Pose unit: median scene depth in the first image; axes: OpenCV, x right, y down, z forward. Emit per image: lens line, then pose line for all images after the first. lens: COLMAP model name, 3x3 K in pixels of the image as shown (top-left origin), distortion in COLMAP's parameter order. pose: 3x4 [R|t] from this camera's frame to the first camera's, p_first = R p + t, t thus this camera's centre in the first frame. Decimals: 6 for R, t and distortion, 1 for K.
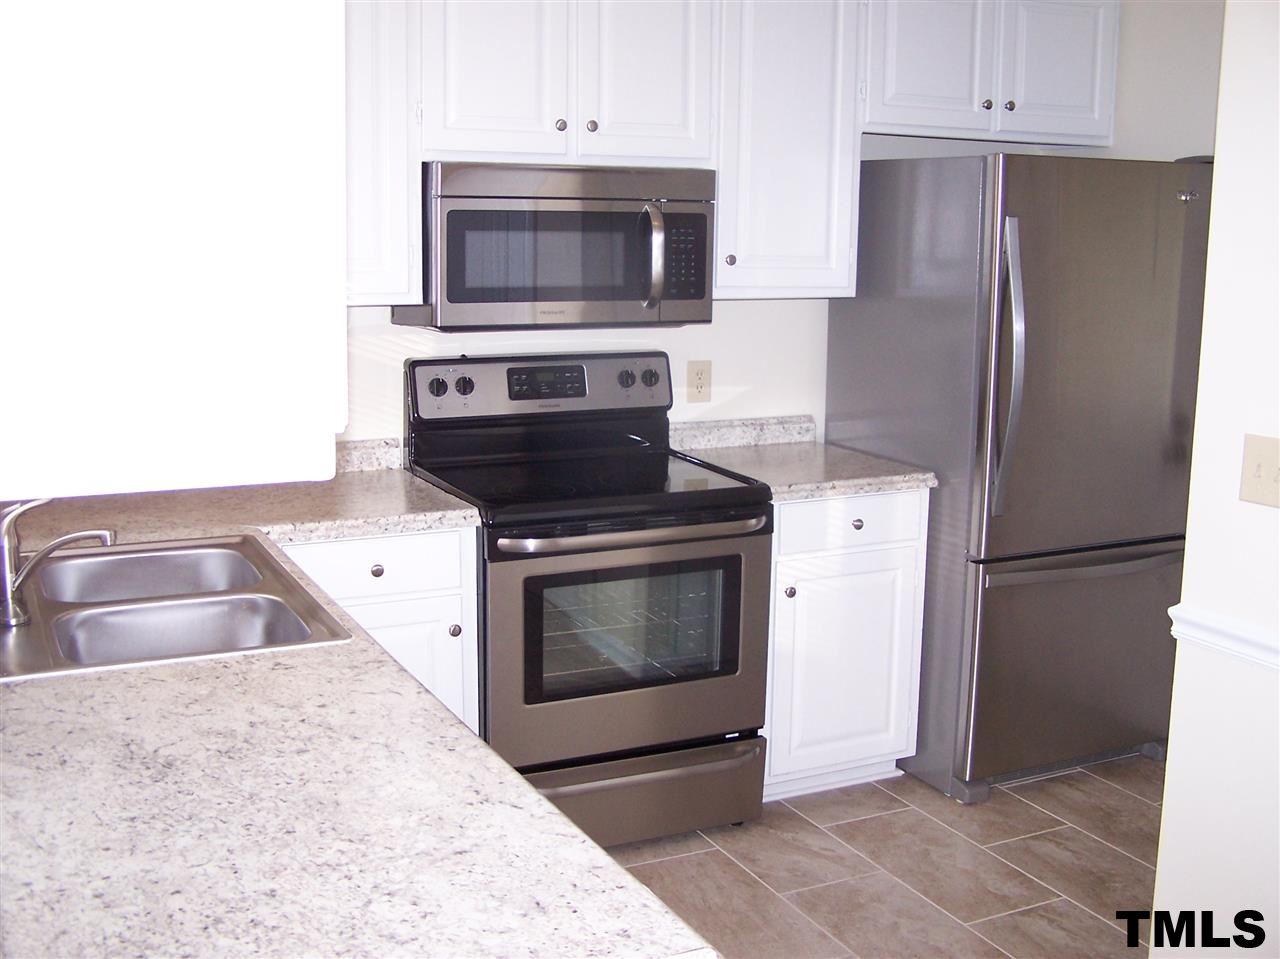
lens RADIAL K [[1475.9, 0, 641.8], [0, 1475.9, 479.3], [0, 0, 1]] dist [-0.161747, 0.000000]
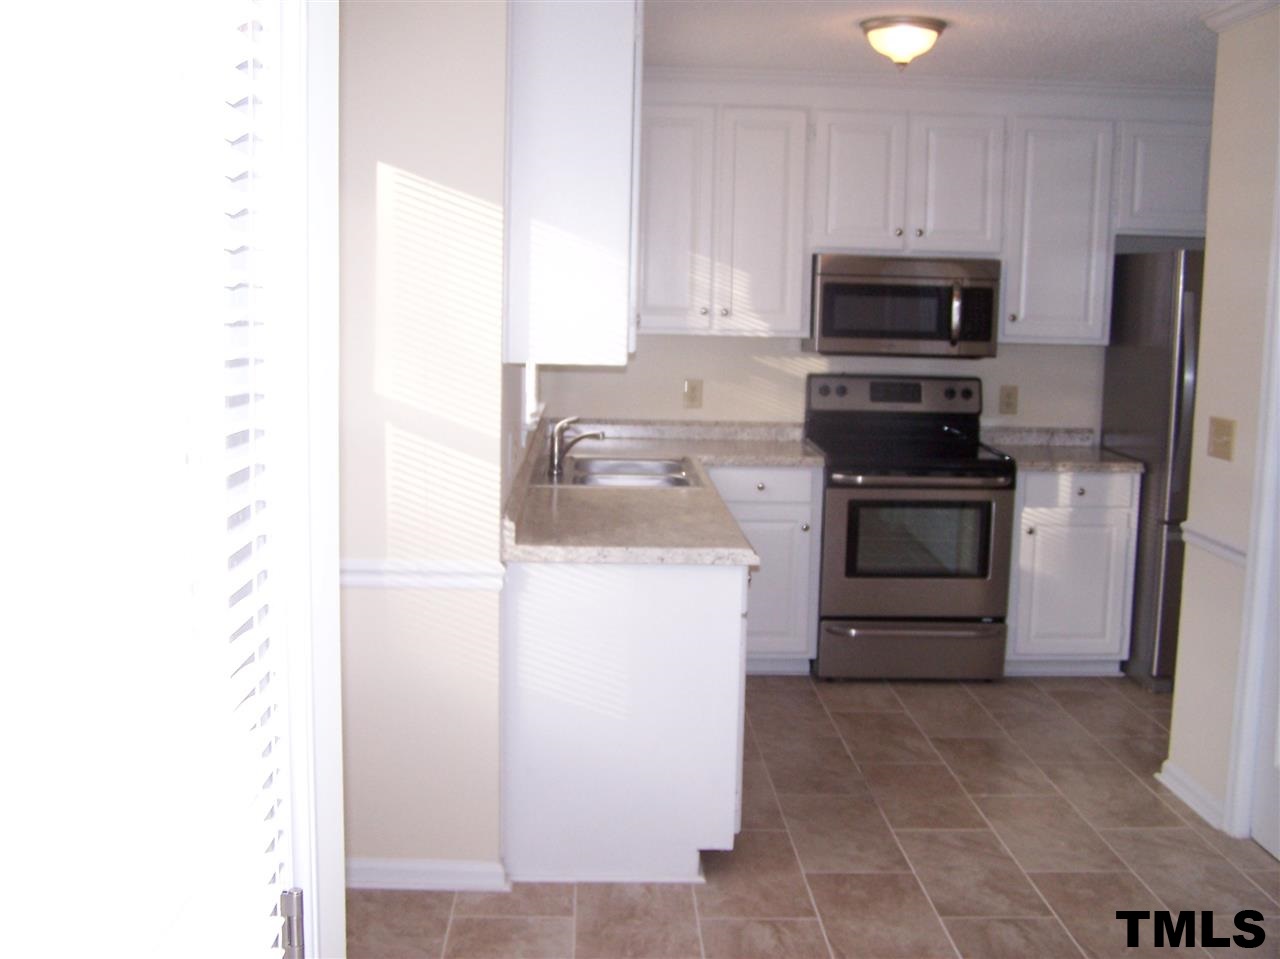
lens RADIAL K [[1475.9, 0, 638.5], [0, 1475.9, 479.1], [0, 0, 1]] dist [-0.161747, 0.000000]
pose [[0.910089, 0.059923, -0.410057, 0.343181], [-0.082443, 0.995892, -0.037443, 0.110974], [0.406129, 0.067883, 0.911291, -0.552781]]
